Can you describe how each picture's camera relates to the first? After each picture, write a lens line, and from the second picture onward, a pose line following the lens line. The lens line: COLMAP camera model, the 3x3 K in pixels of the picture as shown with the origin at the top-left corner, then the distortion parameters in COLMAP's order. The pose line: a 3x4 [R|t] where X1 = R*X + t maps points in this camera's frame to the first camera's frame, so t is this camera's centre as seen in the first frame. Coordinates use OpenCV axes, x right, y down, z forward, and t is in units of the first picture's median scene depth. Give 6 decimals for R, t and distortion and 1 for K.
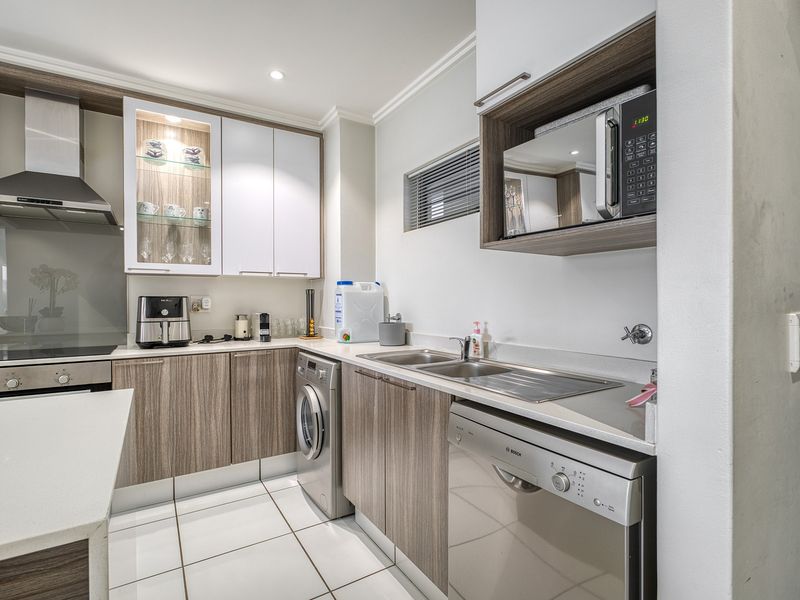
lens RADIAL K [[397.9, 0, 401.4], [0, 397.9, 302.9], [0, 0, 1]] dist [-0.015704, 0.000088]
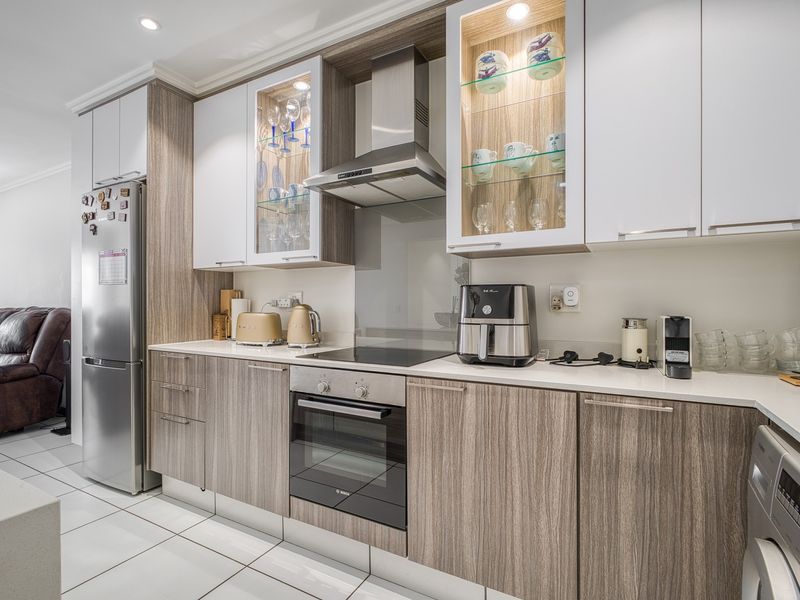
lens RADIAL K [[405.9, 0, 399.0], [0, 405.9, 304.2], [0, 0, 1]] dist [-0.002837, 0.000069]
pose [[0.475771, 0.007401, -0.879538, -0.088404], [-0.005459, 0.999970, 0.005462, 0.011697], [0.879552, 0.002203, 0.475797, 0.543372]]
